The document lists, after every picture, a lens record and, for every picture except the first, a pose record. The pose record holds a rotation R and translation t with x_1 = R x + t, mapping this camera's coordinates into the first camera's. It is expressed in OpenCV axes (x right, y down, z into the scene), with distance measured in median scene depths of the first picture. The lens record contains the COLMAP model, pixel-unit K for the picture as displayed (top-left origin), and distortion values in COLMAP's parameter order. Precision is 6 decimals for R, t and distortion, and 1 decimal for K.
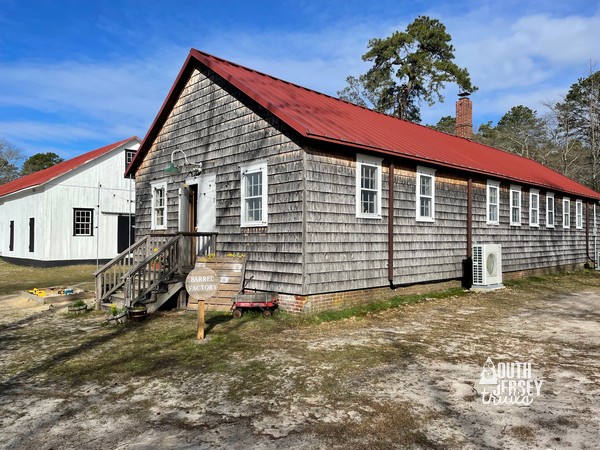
lens RADIAL K [[457.6, 0, 300.5], [0, 457.6, 224.7], [0, 0, 1]] dist [0.009473, 0.002605]
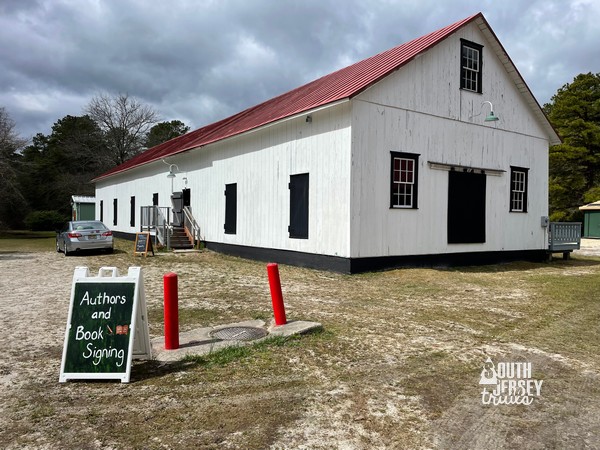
lens RADIAL K [[457.6, 0, 300.1], [0, 457.6, 227.0], [0, 0, 1]] dist [0.009473, 0.002605]
pose [[0.984375, 0.015244, -0.175422, -0.493331], [-0.006094, 0.998598, 0.052582, 0.018213], [0.175978, -0.050691, 0.983088, 0.485521]]
